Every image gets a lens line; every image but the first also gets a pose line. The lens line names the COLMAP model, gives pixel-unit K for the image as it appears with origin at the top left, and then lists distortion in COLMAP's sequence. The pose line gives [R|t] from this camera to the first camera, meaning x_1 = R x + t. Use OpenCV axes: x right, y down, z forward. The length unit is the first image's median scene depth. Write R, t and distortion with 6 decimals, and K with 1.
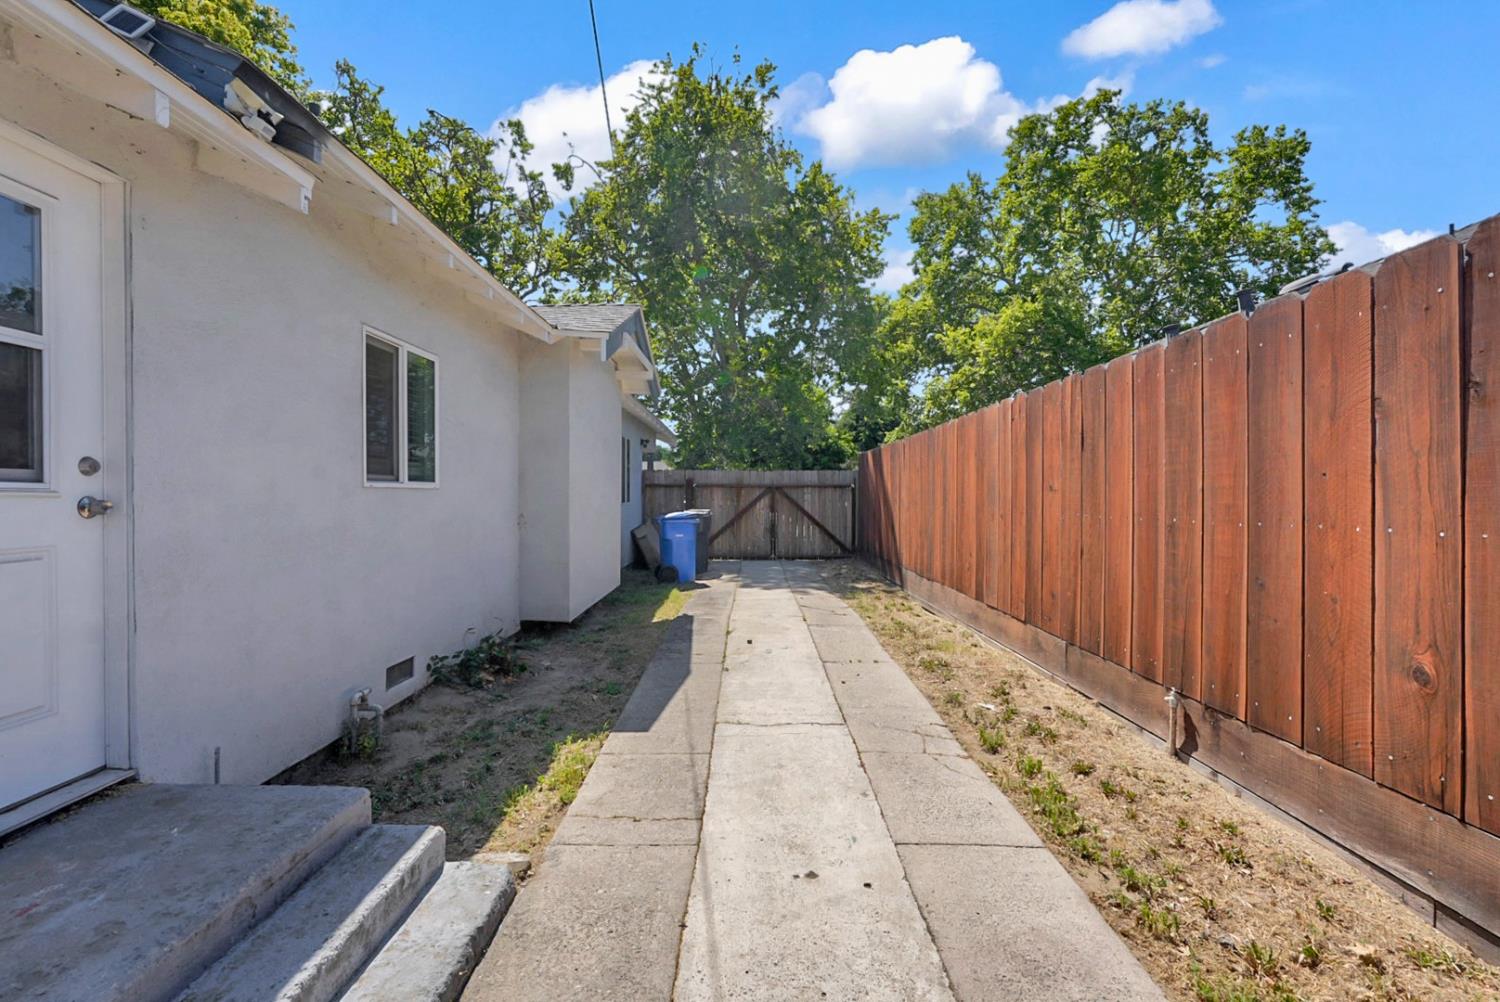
lens RADIAL K [[670.6, 0, 751.3], [0, 670.6, 496.7], [0, 0, 1]] dist [-0.010598, 0.000348]
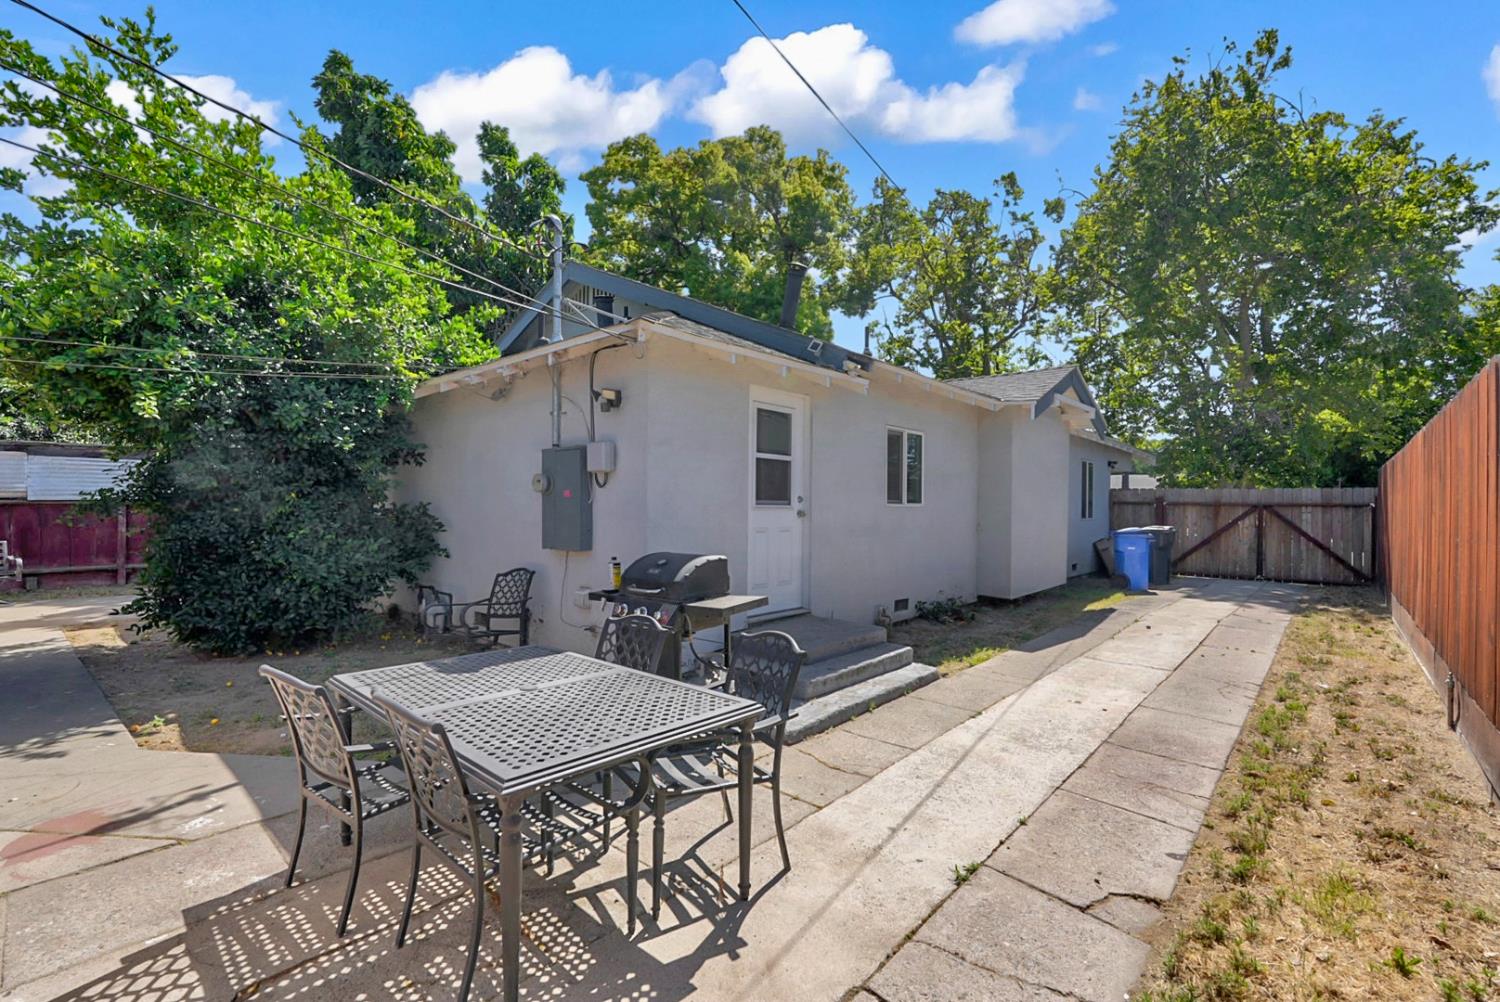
lens RADIAL K [[670.6, 0, 751.3], [0, 670.6, 496.7], [0, 0, 1]] dist [-0.010598, 0.000348]
pose [[0.750312, 0.004789, -0.661067, 0.116649], [-0.017128, 0.999779, -0.012197, -0.002875], [0.660862, 0.020474, 0.750228, -0.202713]]
